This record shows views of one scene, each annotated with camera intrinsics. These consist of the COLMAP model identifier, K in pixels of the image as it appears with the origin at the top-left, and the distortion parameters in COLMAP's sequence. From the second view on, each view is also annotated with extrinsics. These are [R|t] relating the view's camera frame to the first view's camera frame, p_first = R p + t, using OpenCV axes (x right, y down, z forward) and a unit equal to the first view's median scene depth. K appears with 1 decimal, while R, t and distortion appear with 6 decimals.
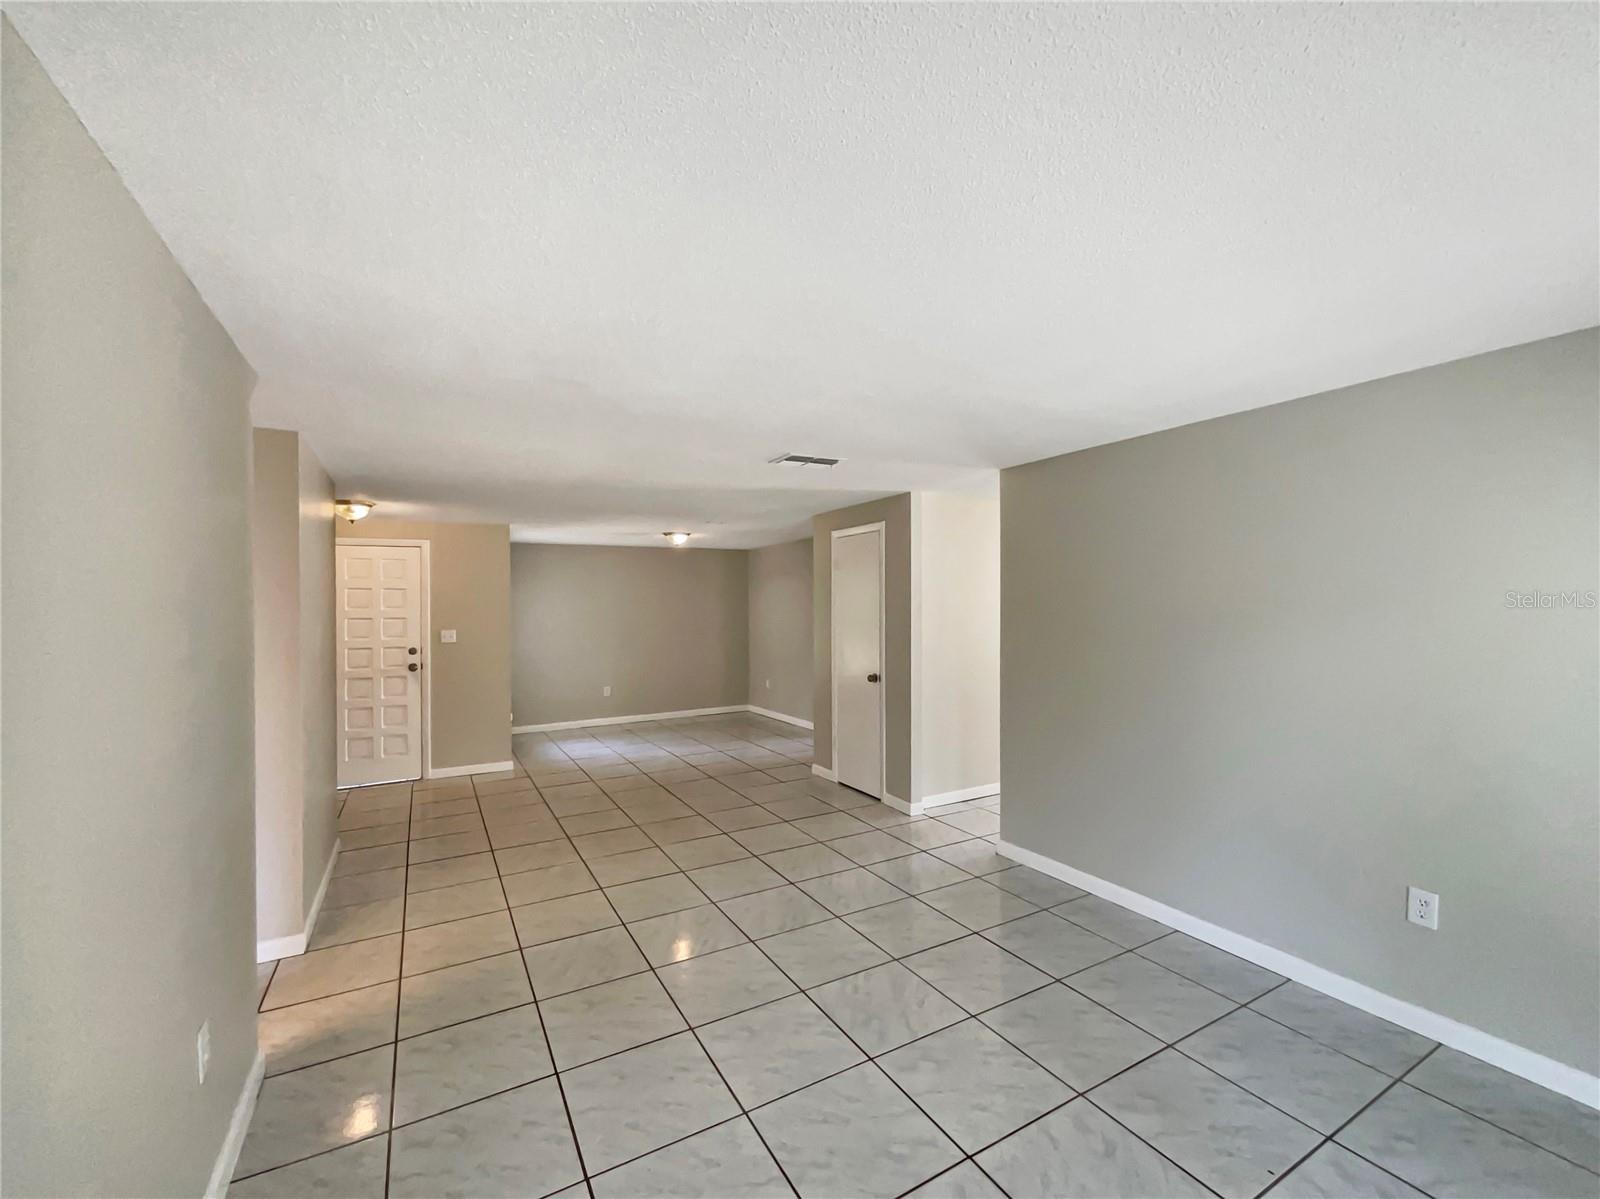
lens RADIAL K [[667.3, 0, 801.4], [0, 667.3, 608.6], [0, 0, 1]] dist [0.013469, 0.000022]
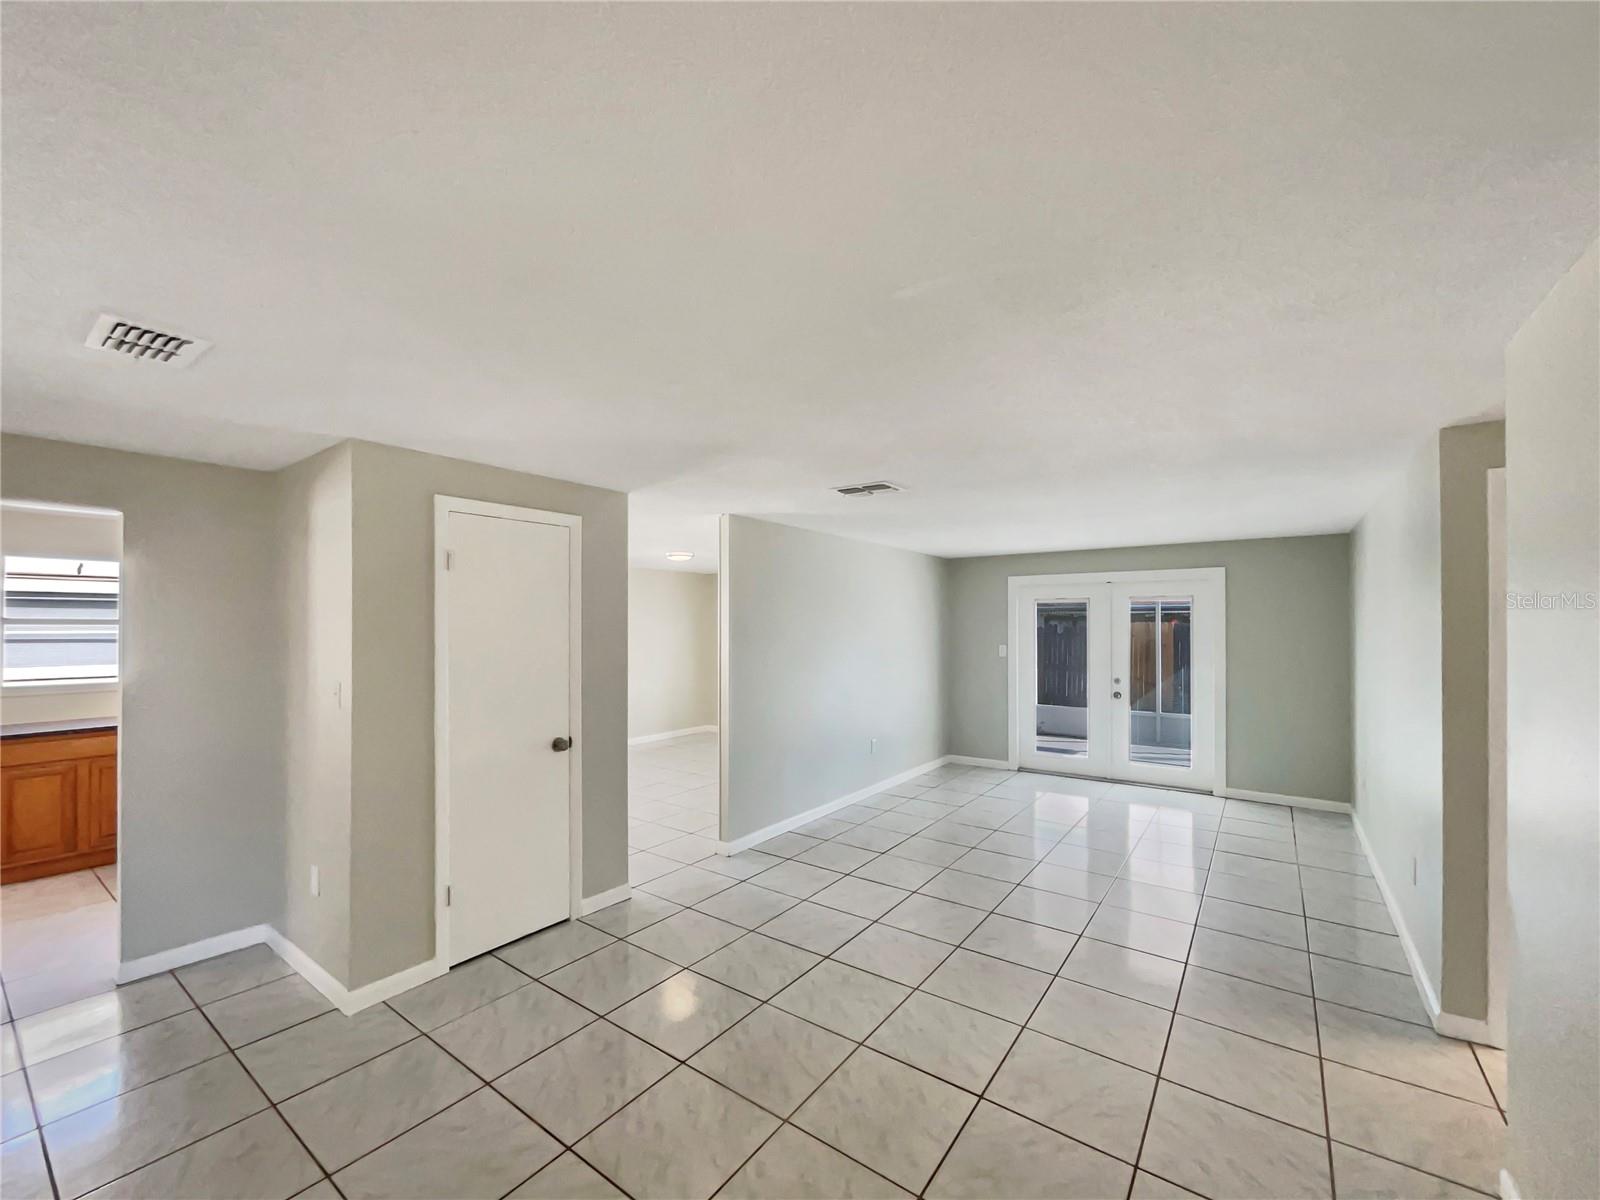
lens RADIAL K [[667.3, 0, 801.4], [0, 667.3, 609.1], [0, 0, 1]] dist [0.013469, 0.000022]
pose [[-0.407371, 0.012052, 0.913183, -0.634423], [0.006031, 0.999927, -0.010507, -0.024626], [-0.913243, 0.001227, -0.407414, 1.103056]]
